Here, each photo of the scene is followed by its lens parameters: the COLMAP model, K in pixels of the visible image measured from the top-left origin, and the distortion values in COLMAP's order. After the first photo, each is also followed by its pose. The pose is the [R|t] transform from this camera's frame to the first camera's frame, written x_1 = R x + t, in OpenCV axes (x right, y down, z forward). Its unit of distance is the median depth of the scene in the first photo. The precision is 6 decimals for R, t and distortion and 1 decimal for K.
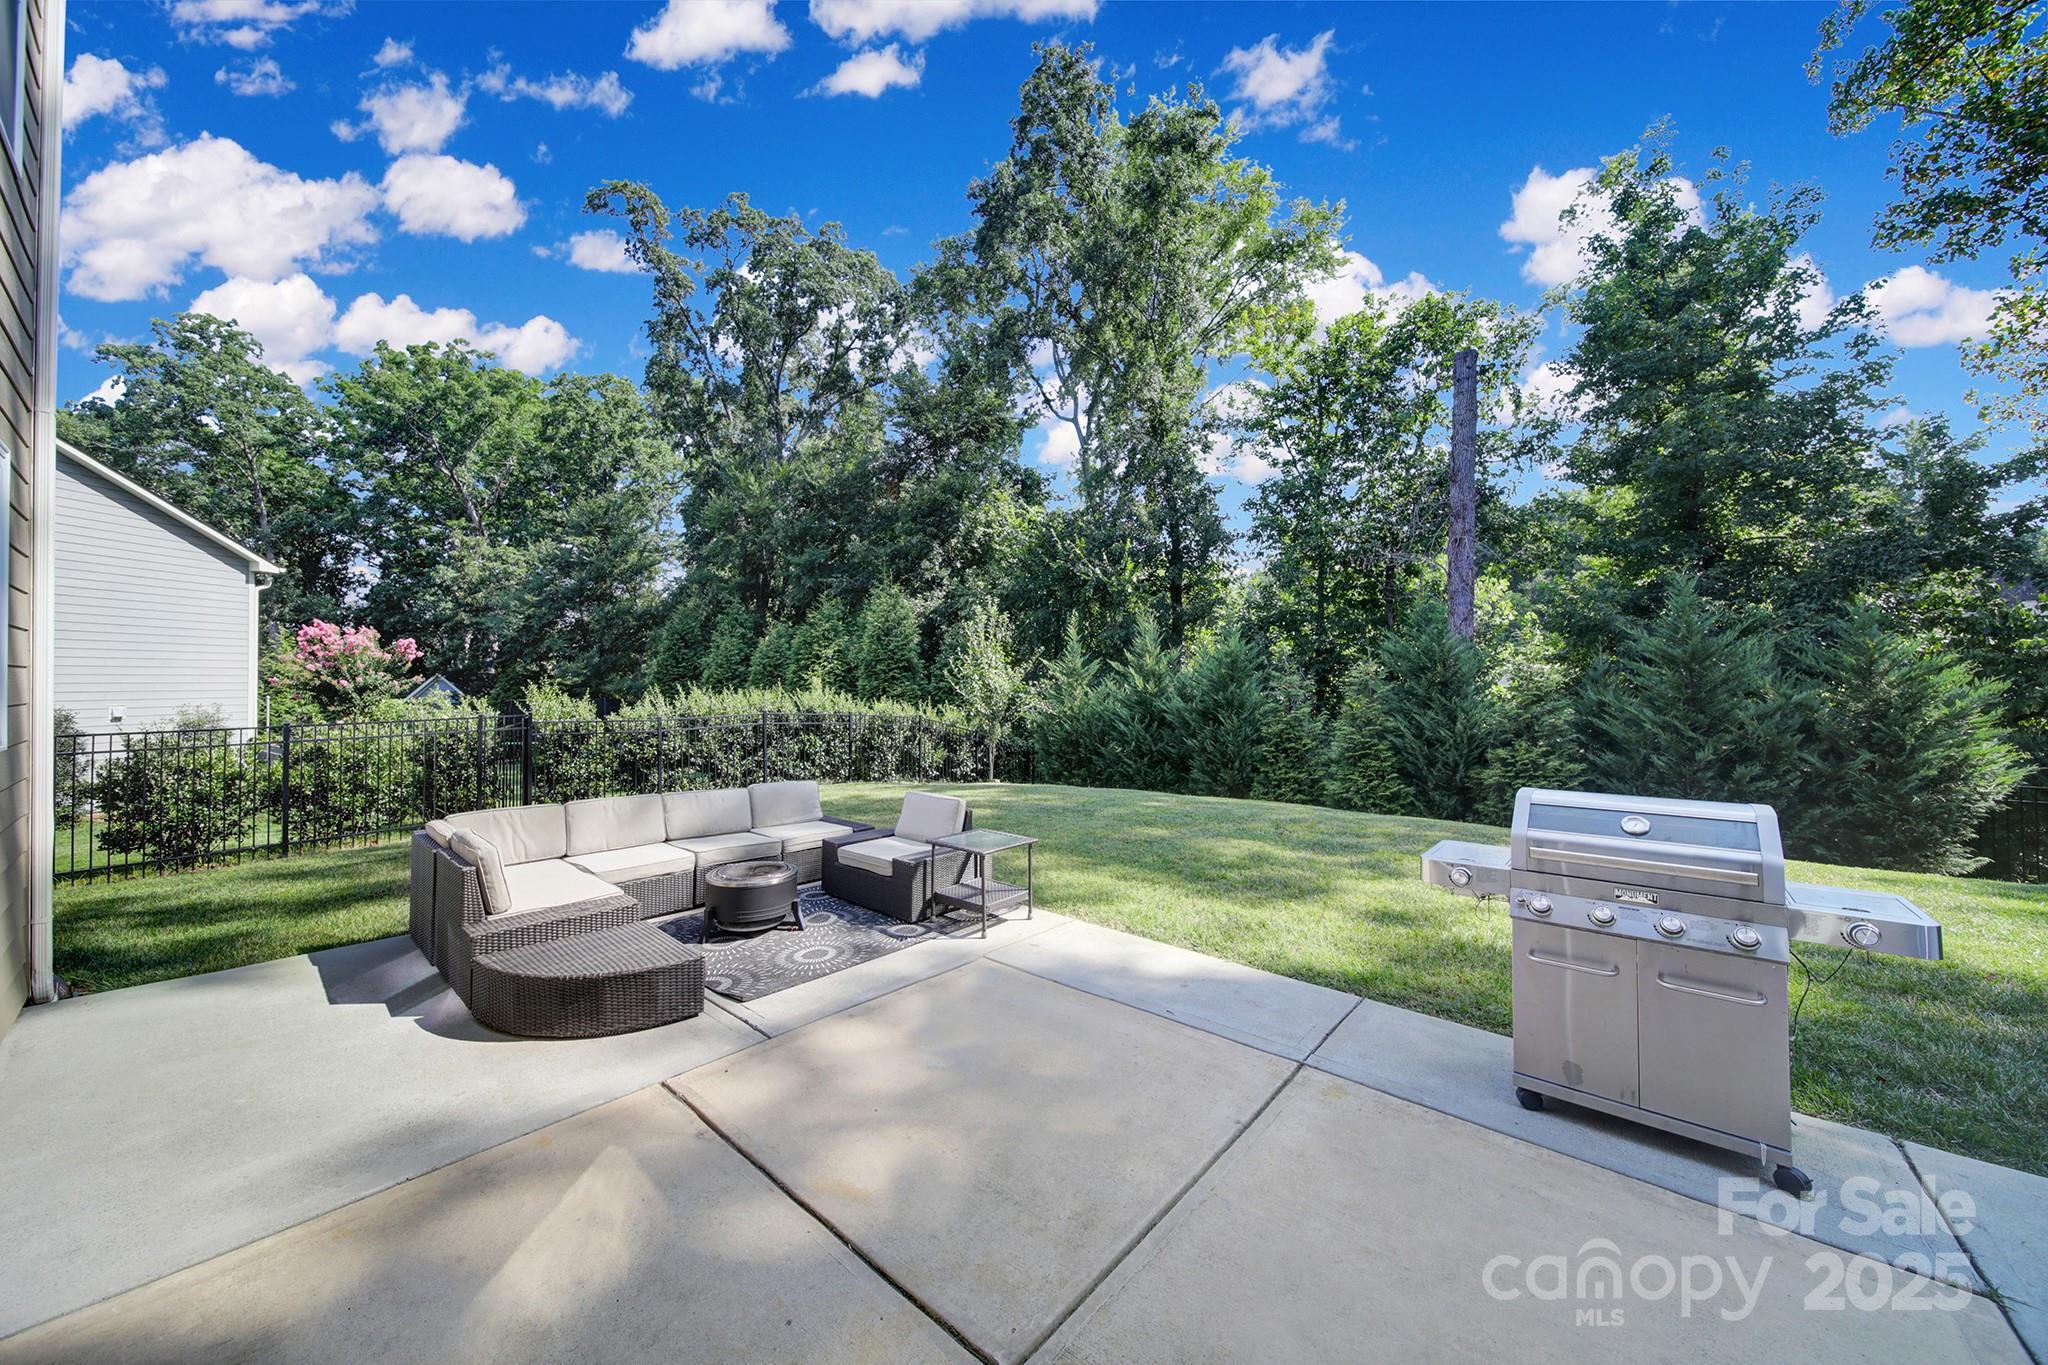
lens RADIAL K [[731.8, 0, 1034.9], [0, 731.8, 673.5], [0, 0, 1]] dist [0.001090, -0.000082]
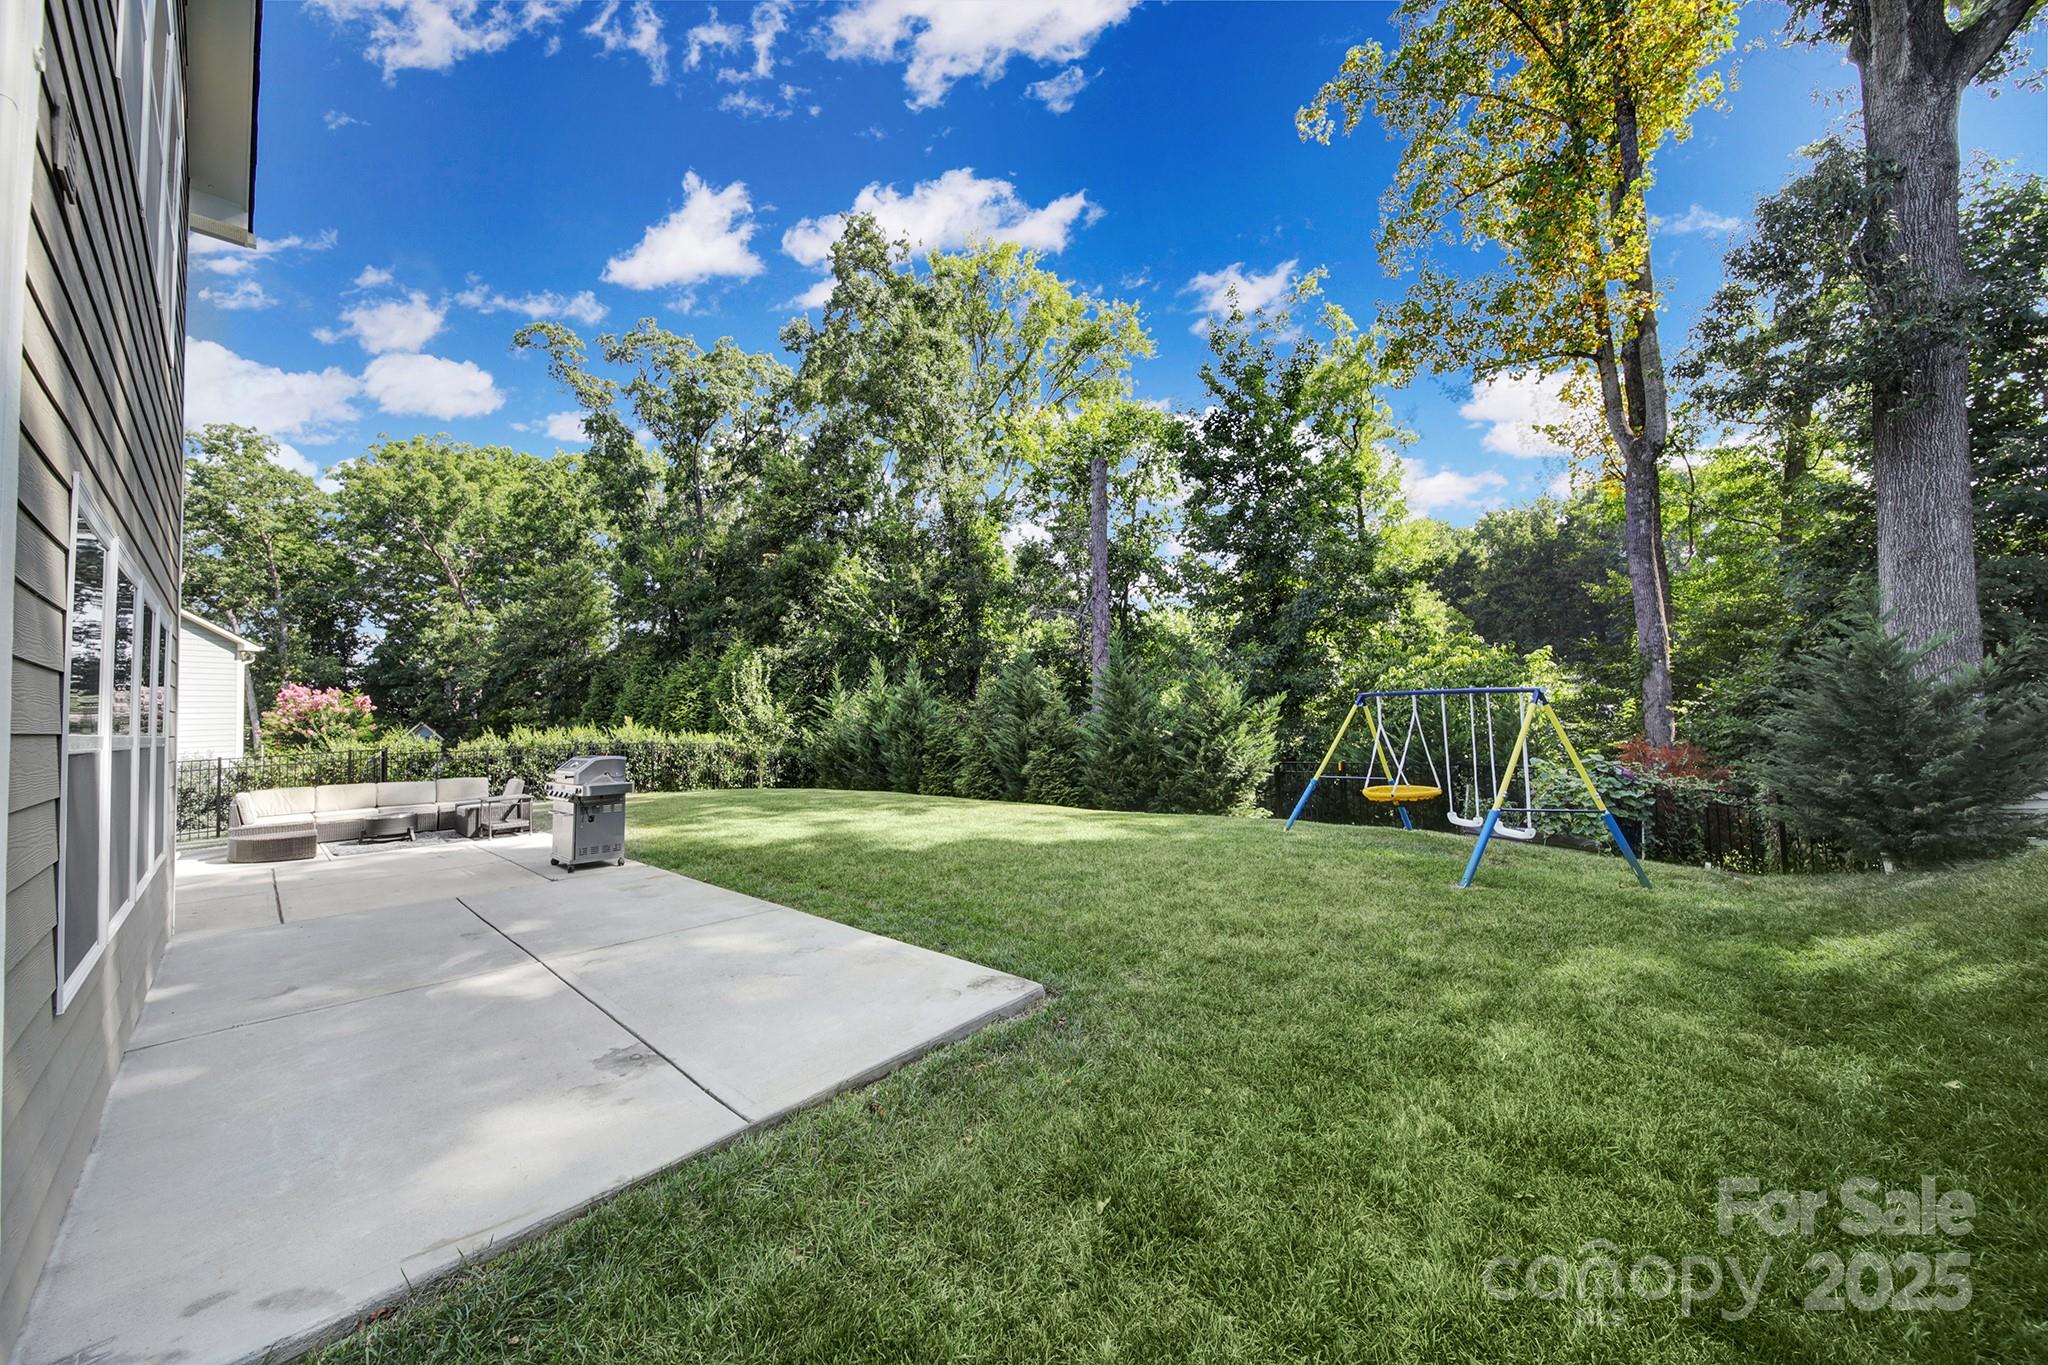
lens RADIAL K [[731.8, 0, 1034.9], [0, 731.8, 673.5], [0, 0, 1]] dist [0.001090, -0.000082]
pose [[0.998964, -0.035644, -0.028282, 0.190877], [0.034576, 0.998701, -0.037419, 0.001020], [0.029579, 0.036402, 0.998899, -0.131711]]
